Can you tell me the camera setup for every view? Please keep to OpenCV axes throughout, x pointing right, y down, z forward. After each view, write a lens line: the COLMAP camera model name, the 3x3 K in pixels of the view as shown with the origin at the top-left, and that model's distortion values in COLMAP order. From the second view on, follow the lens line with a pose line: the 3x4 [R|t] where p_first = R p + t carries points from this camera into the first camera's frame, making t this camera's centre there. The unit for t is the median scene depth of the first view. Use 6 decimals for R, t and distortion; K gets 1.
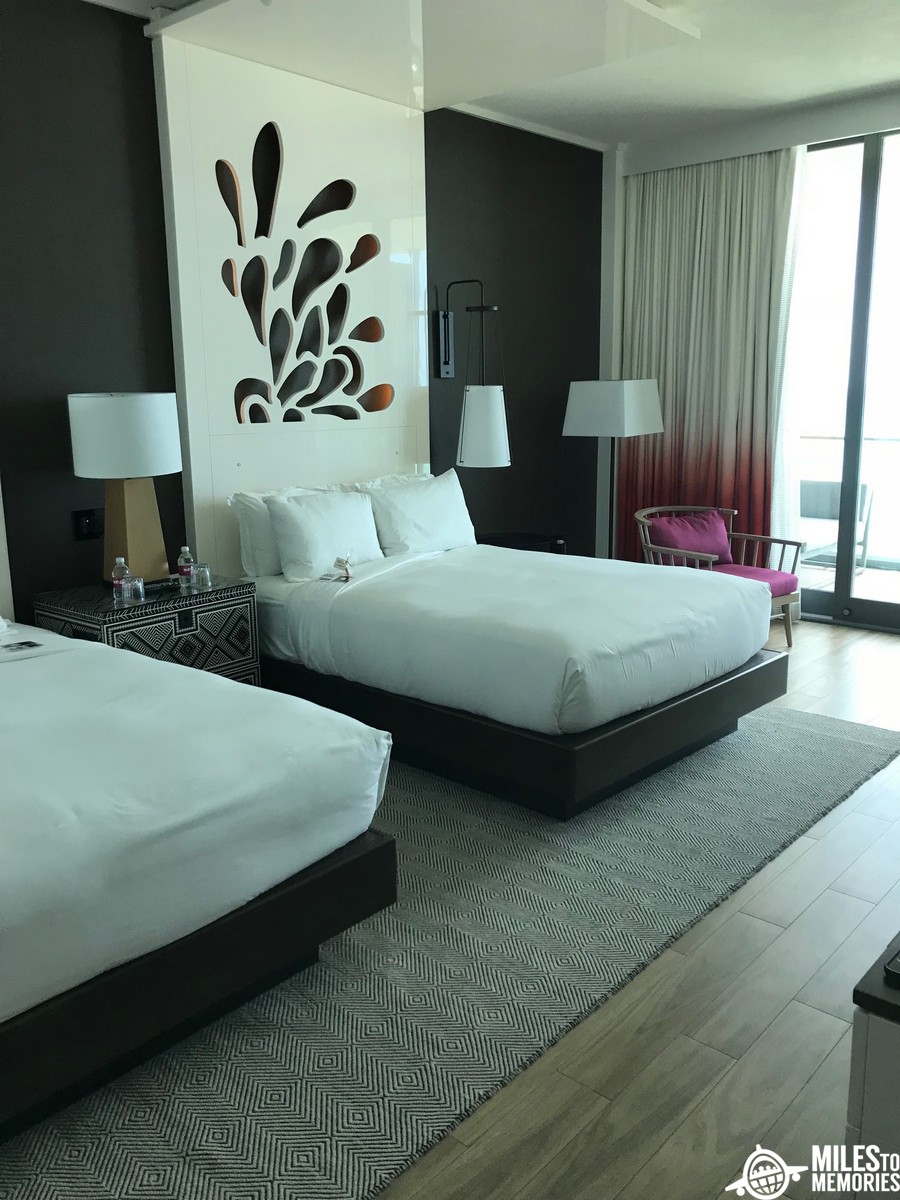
lens RADIAL K [[994.9, 0, 446.0], [0, 994.9, 590.4], [0, 0, 1]] dist [0.026214, -0.036461]
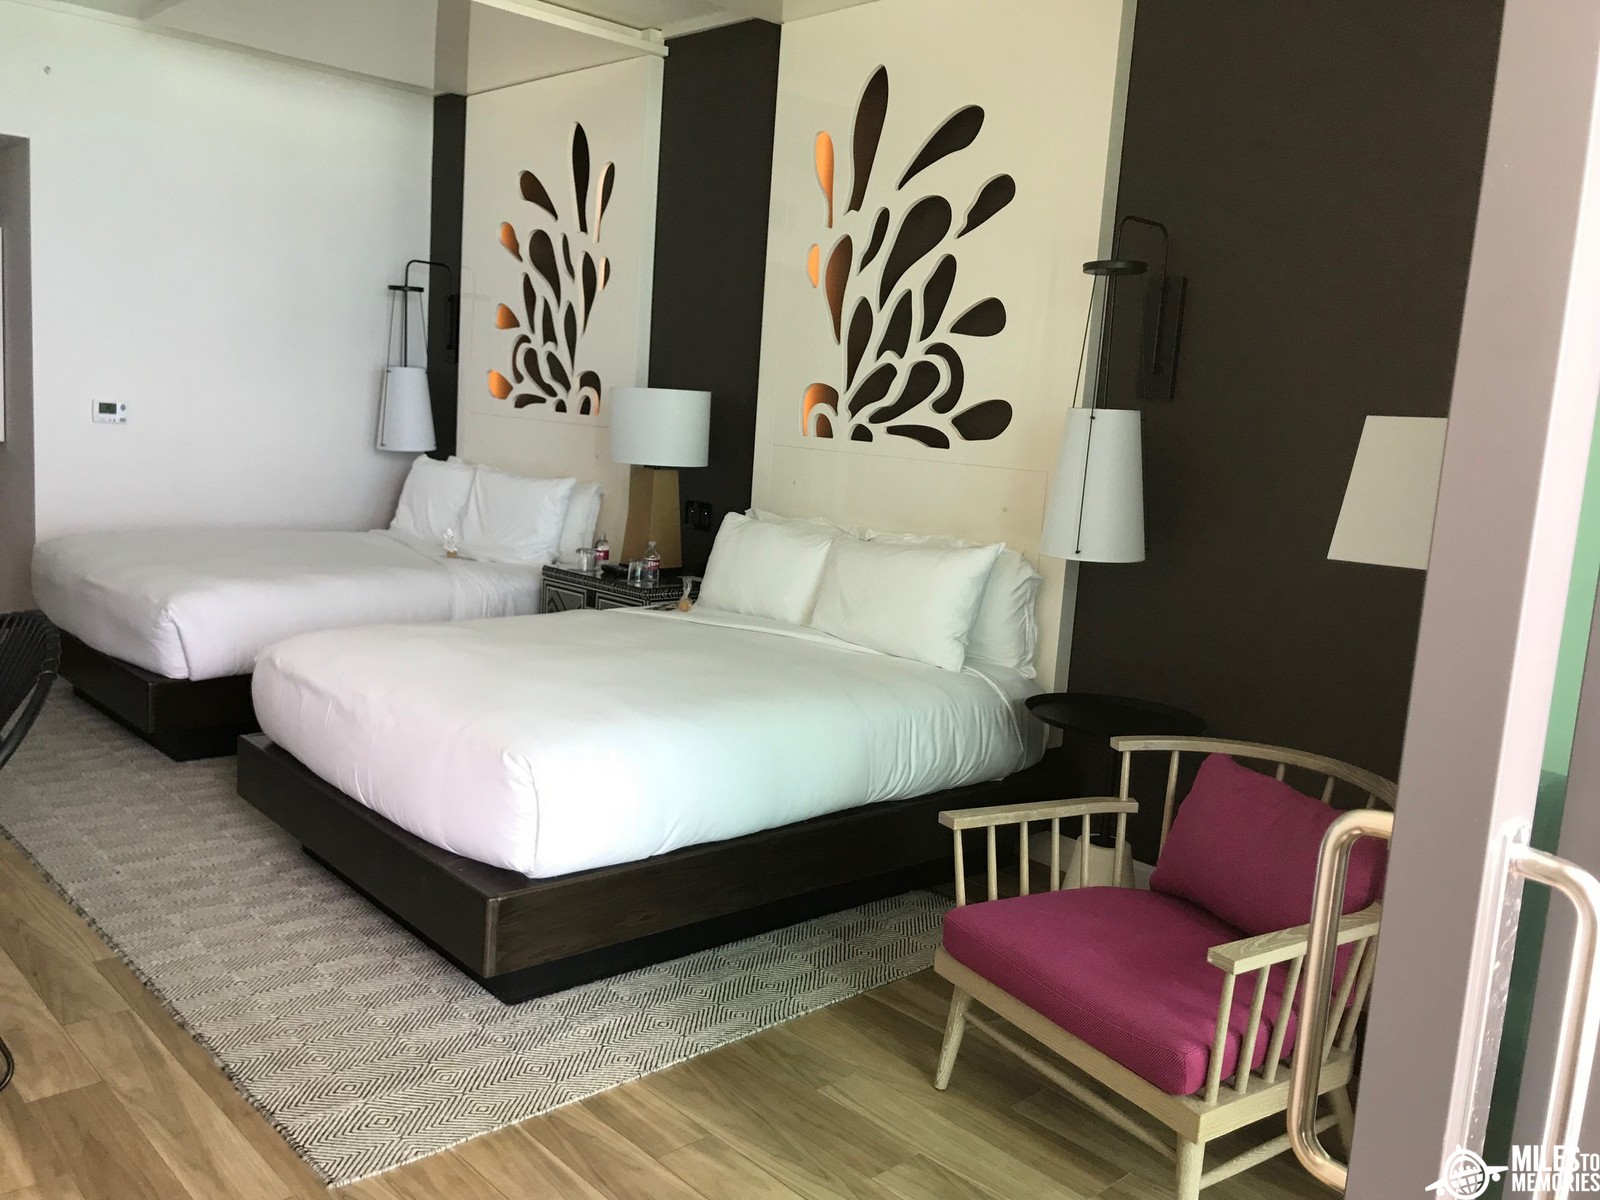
lens RADIAL K [[1326.6, 0, 802.0], [0, 1326.6, 599.3], [0, 0, 1]] dist [0.026214, -0.036461]
pose [[-0.106223, 0.146808, -0.983445, 0.867008], [-0.260391, 0.950419, 0.170003, -0.212855], [0.959642, 0.274138, -0.062729, 1.041081]]
